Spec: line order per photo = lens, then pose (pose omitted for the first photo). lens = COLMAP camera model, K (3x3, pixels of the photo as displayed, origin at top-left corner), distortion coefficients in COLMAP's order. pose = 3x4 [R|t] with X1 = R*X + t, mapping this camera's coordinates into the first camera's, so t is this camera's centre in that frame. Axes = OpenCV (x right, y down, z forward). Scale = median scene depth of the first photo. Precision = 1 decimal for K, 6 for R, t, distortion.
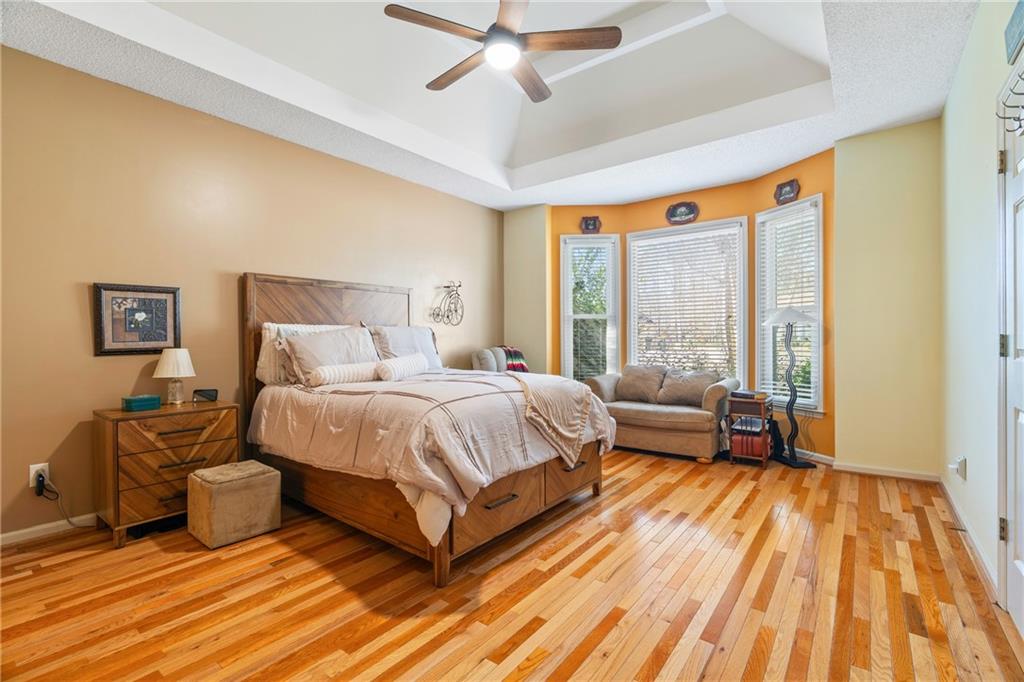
lens RADIAL K [[467.4, 0, 513.8], [0, 467.4, 337.9], [0, 0, 1]] dist [-0.005389, 0.000844]
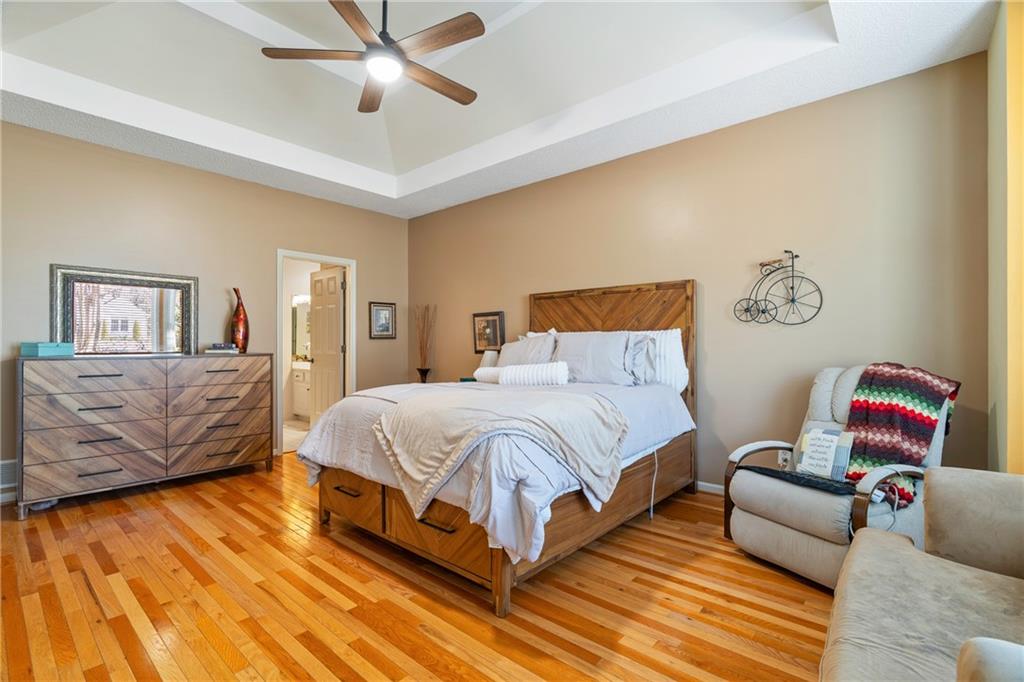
lens RADIAL K [[467.4, 0, 514.8], [0, 467.4, 343.8], [0, 0, 1]] dist [-0.005389, 0.000844]
pose [[-0.068090, 0.007815, -0.997649, 0.881652], [0.000412, 0.999969, 0.007805, -0.012068], [0.997679, 0.000120, -0.068092, 1.224576]]
